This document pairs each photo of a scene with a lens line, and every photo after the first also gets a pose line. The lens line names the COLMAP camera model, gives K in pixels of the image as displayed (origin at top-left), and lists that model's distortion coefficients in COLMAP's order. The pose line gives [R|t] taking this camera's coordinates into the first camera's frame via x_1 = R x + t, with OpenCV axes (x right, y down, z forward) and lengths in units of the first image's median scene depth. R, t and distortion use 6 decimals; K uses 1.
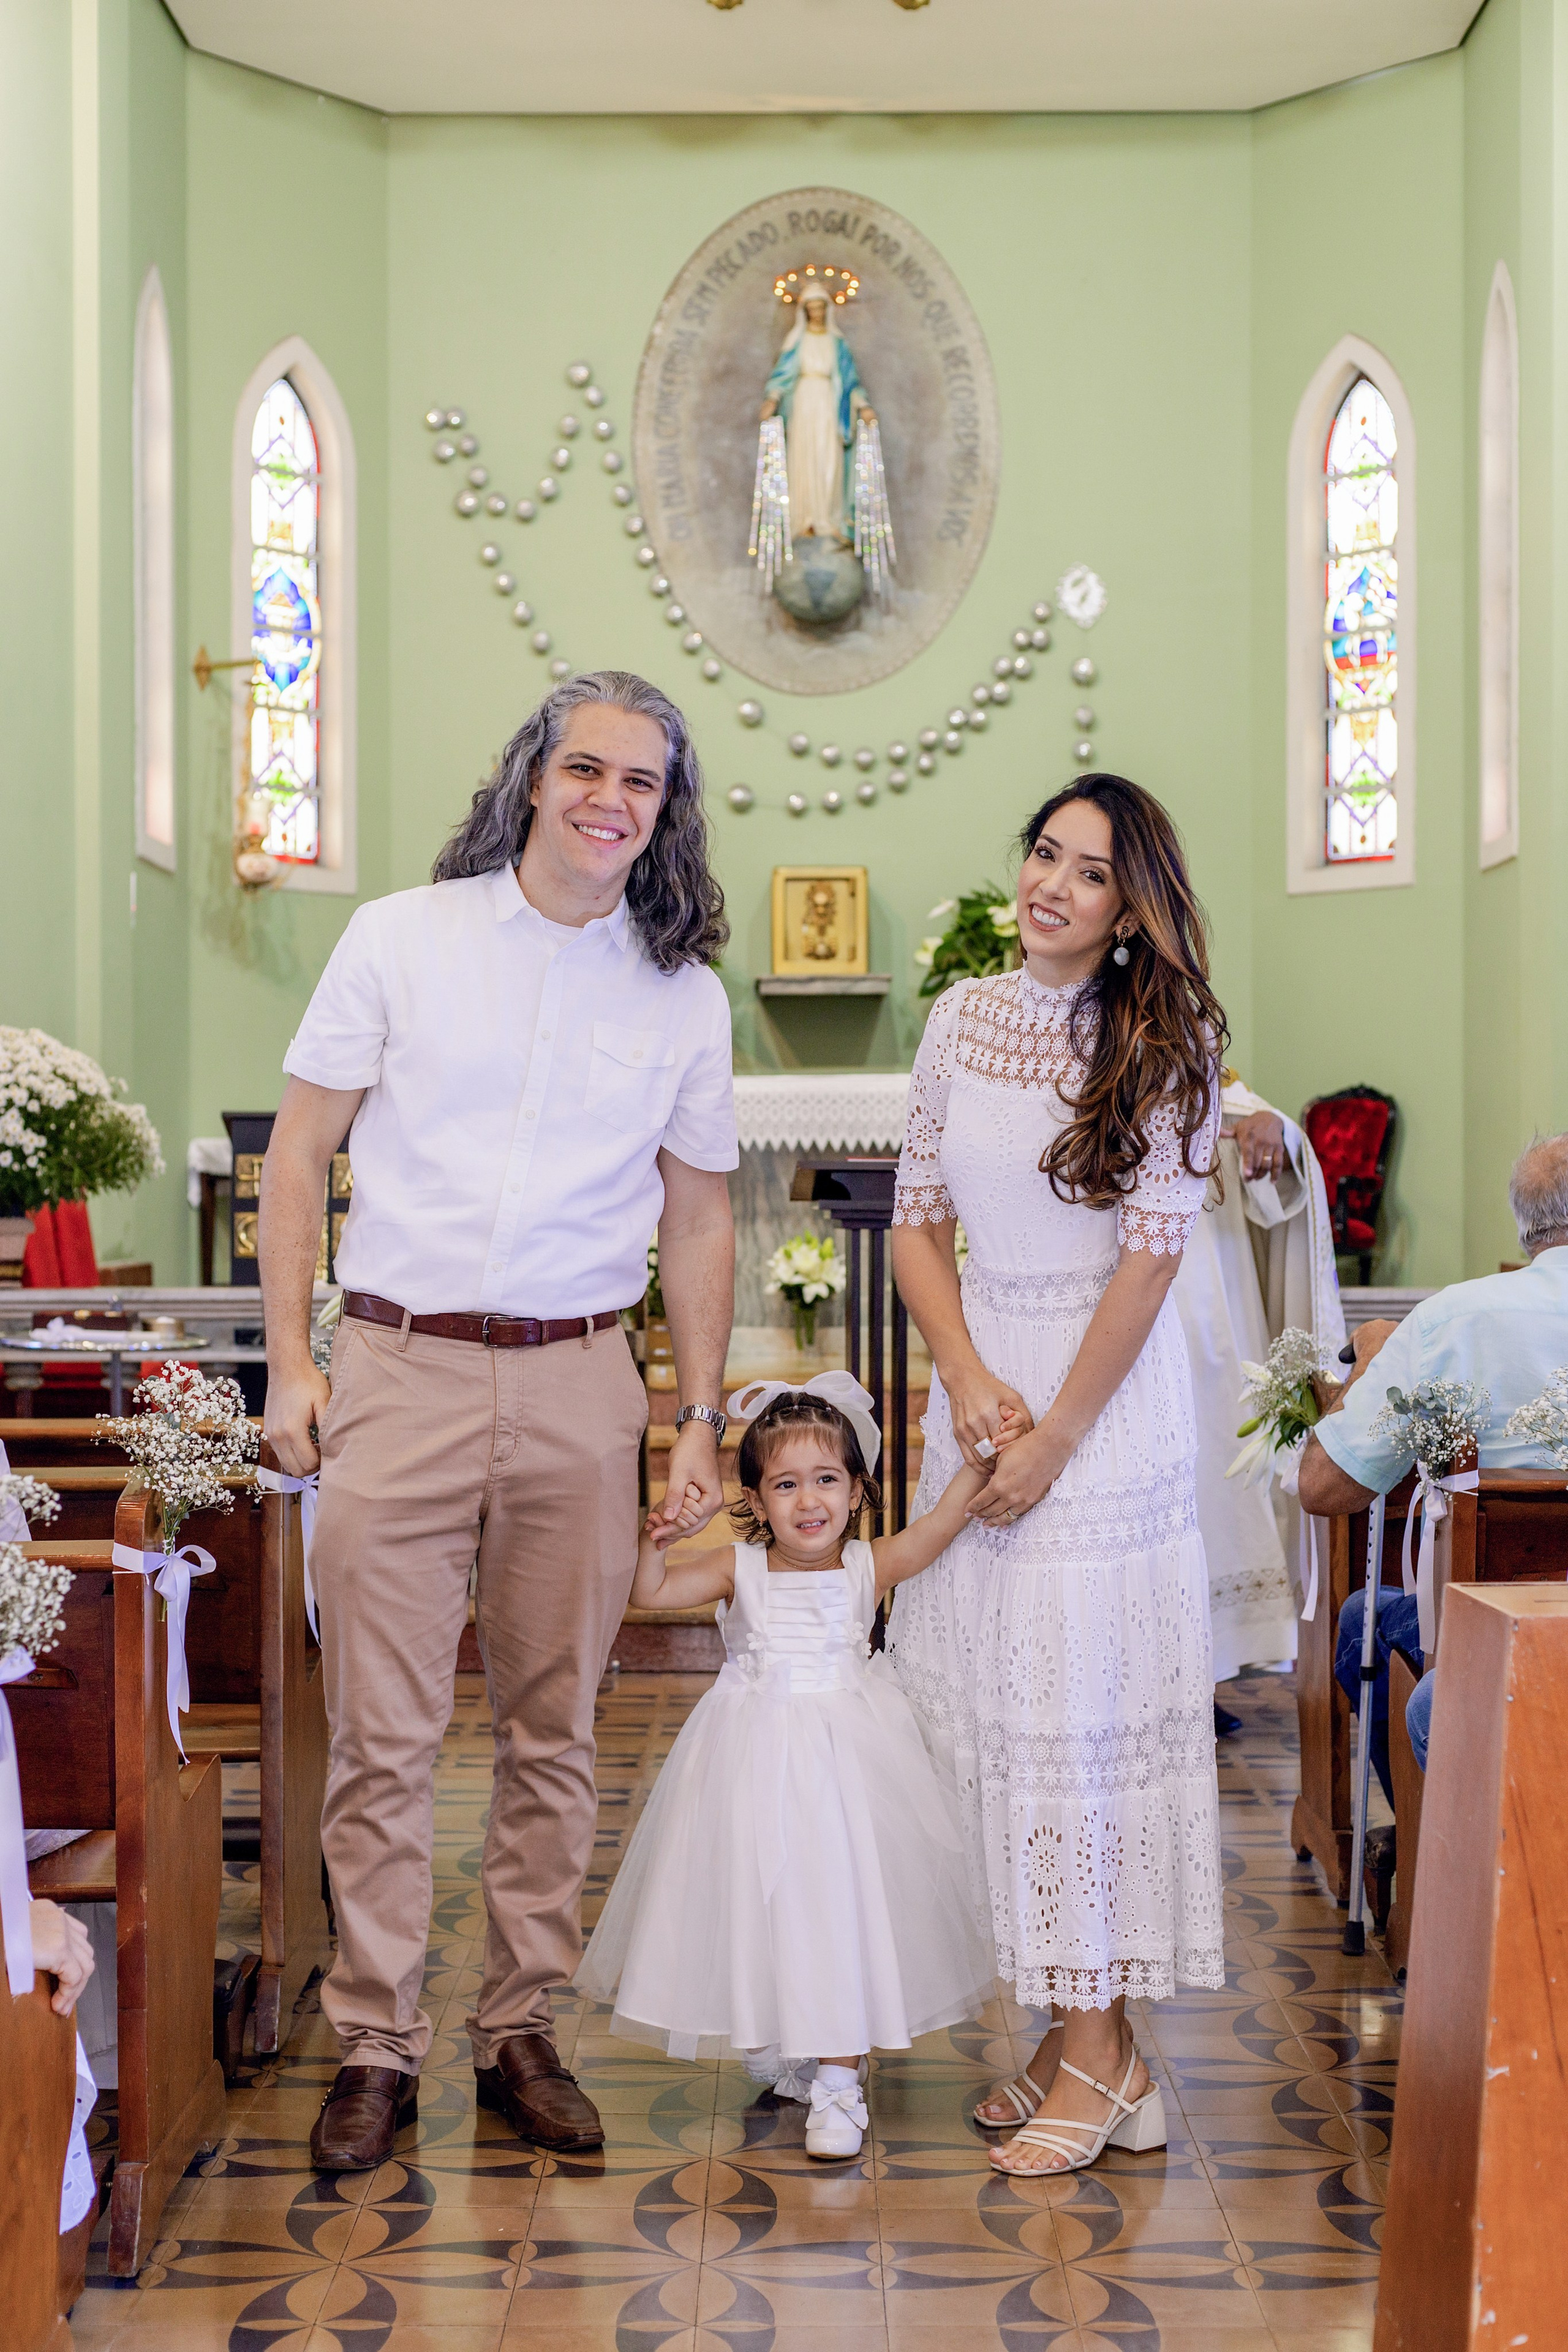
lens RADIAL K [[3452.8, 0, 784.0], [0, 3452.8, 1176.0], [0, 0, 1]] dist [-0.010724, 0.027156]
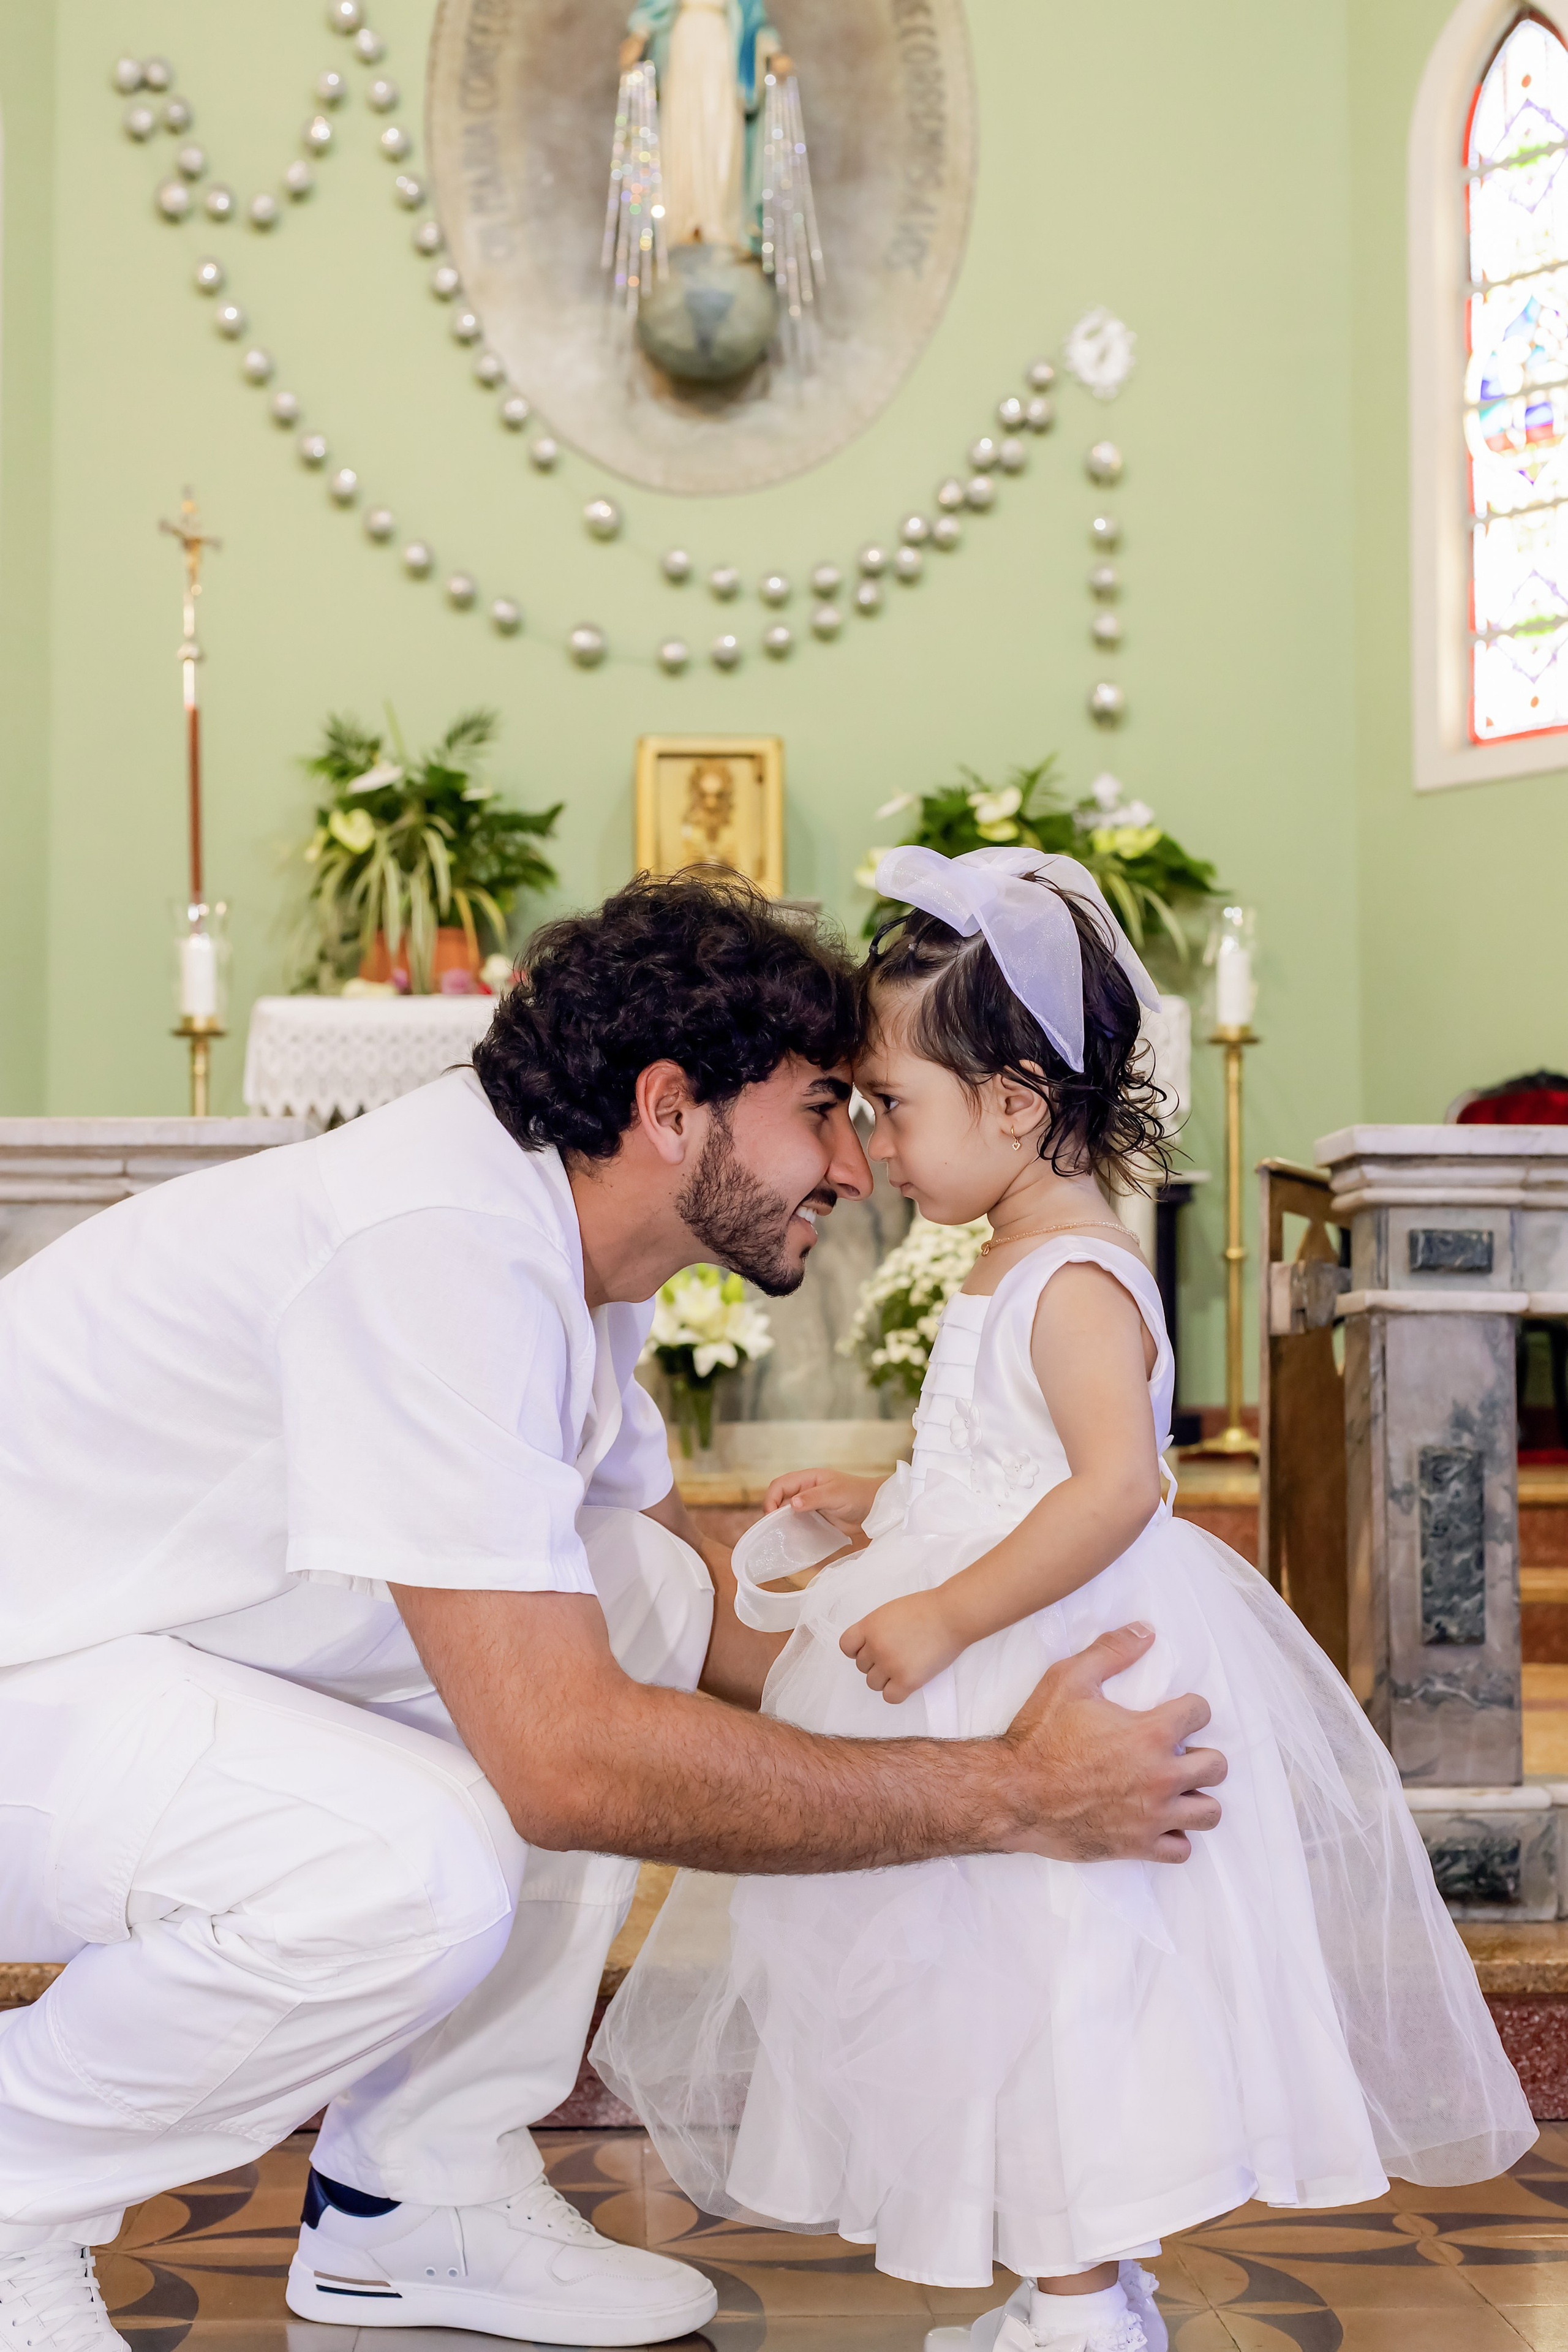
lens RADIAL K [[3515.7, 0, 784.0], [0, 3515.7, 1176.0], [0, 0, 1]] dist [-0.003442, 0.005136]
pose [[0.998872, 0.002707, 0.047396, -0.006667], [0.000477, 0.997749, -0.067053, 0.036961], [-0.047471, 0.067000, 0.996623, 0.339158]]
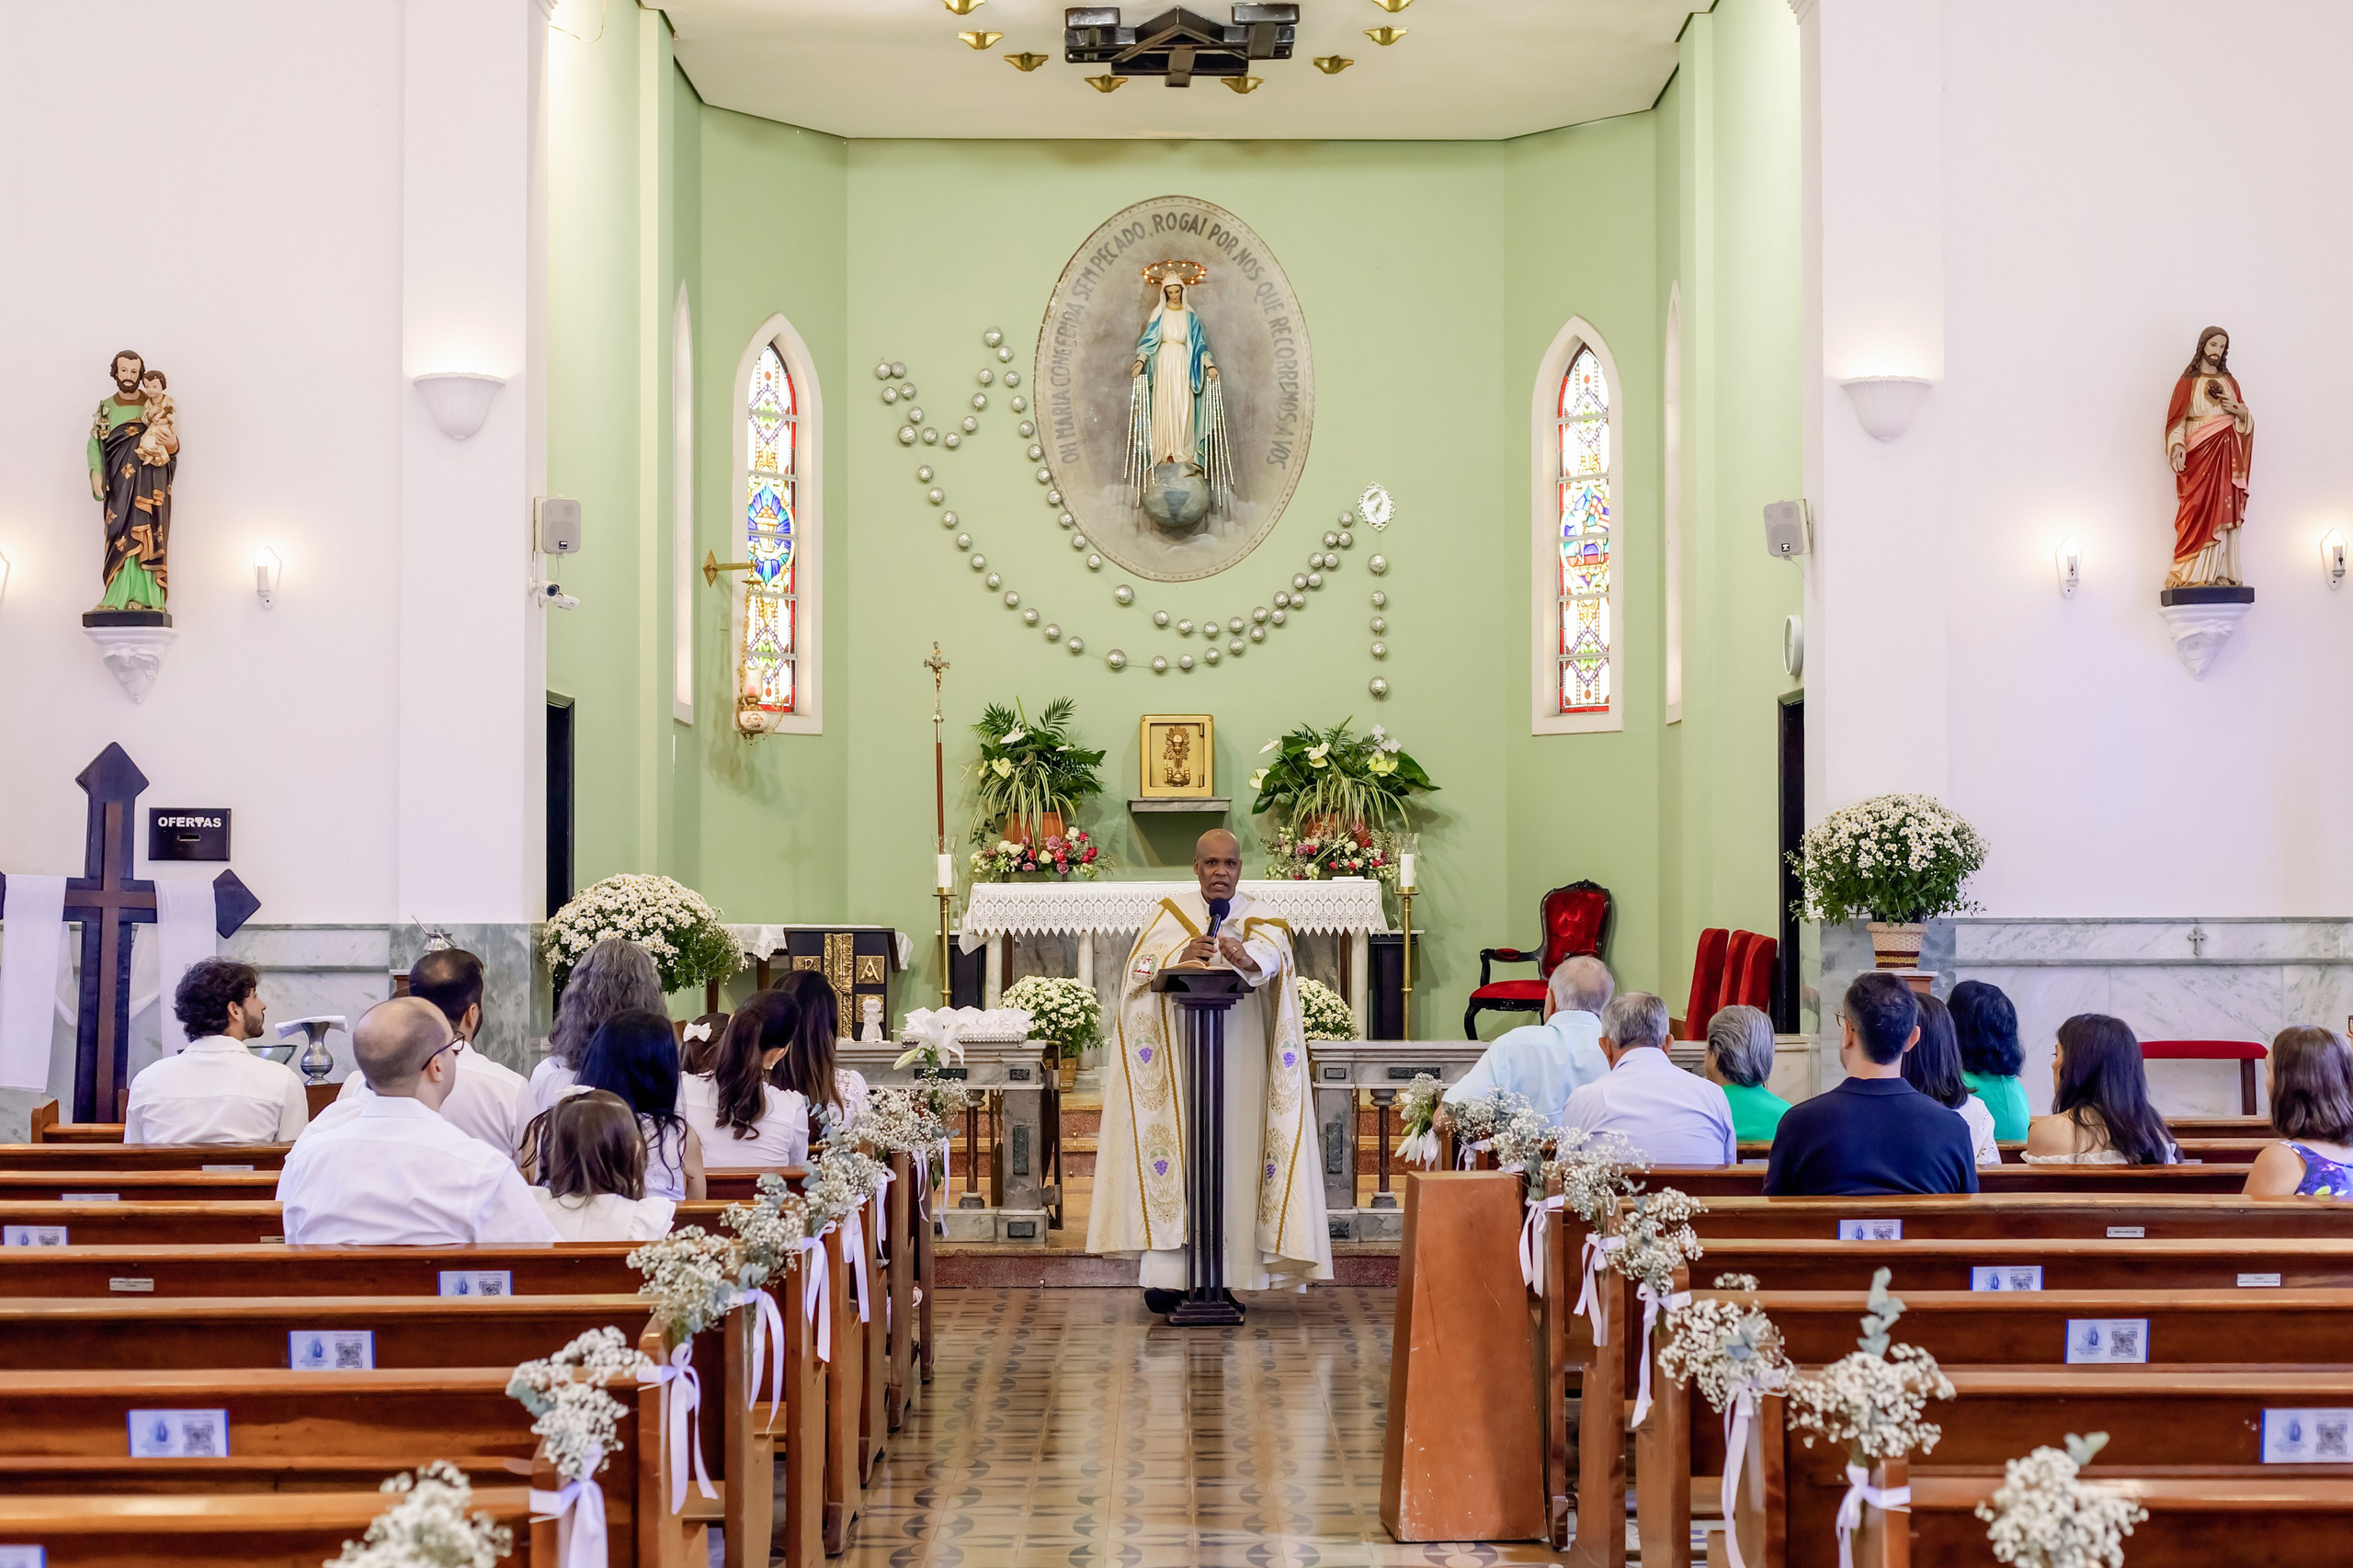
lens RADIAL K [[3517.2, 0, 1277.5], [0, 3517.2, 785.3], [0, 0, 1]] dist [-0.003442, 0.005136]
pose [[0.999349, 0.000128, 0.036082, 0.000360], [0.001113, 0.999408, -0.034373, -0.016272], [-0.036065, 0.034391, 0.998758, -0.335198]]
